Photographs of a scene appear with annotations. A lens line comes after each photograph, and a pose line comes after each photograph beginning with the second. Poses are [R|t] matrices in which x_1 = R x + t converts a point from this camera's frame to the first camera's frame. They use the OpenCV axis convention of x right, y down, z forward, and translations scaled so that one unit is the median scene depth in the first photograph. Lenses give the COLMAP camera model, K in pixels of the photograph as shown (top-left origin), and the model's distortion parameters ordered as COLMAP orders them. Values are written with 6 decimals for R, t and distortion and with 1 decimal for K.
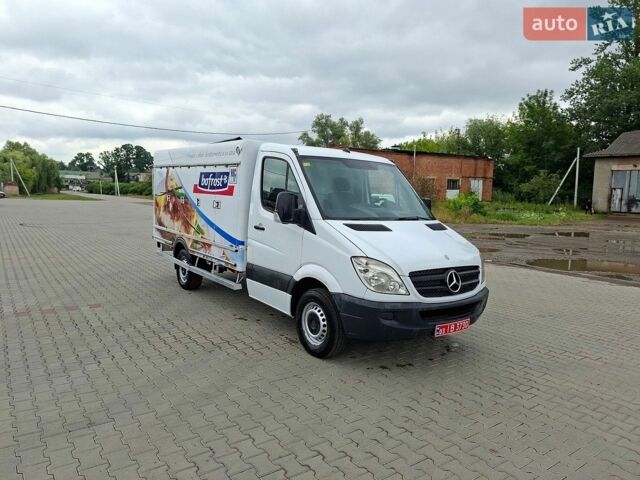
lens RADIAL K [[439.3, 0, 323.5], [0, 439.3, 239.8], [0, 0, 1]] dist [0.083564, -0.086575]
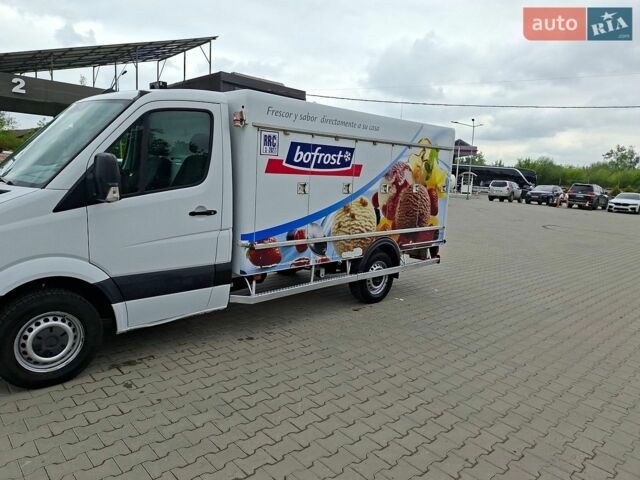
lens RADIAL K [[452.8, 0, 320.0], [0, 452.8, 240.0], [0, 0, 1]] dist [0.069685, -0.099405]
pose [[-0.116668, -0.199840, 0.972858, -0.997025], [0.052317, 0.976951, 0.206954, -0.151680], [-0.991792, 0.075042, -0.103524, 1.073038]]
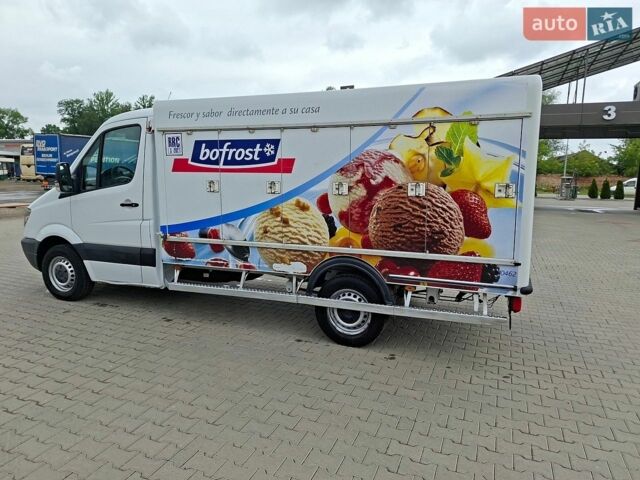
lens RADIAL K [[452.8, 0, 320.0], [0, 452.8, 240.0], [0, 0, 1]] dist [0.069685, -0.099405]
pose [[0.858779, -0.102902, 0.501907, -0.493164], [0.079881, 0.994535, 0.067222, -0.034482], [-0.506081, -0.017636, 0.862305, 0.315867]]
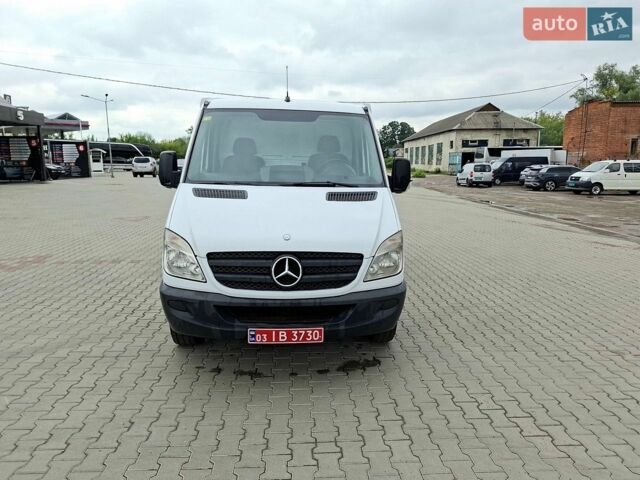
lens RADIAL K [[439.3, 0, 323.5], [0, 439.3, 239.8], [0, 0, 1]] dist [0.083564, -0.086575]
pose [[0.839252, 0.071188, -0.539063, 0.480829], [-0.039152, 0.996731, 0.070671, -0.005653], [0.542332, -0.038205, 0.839295, 0.298955]]
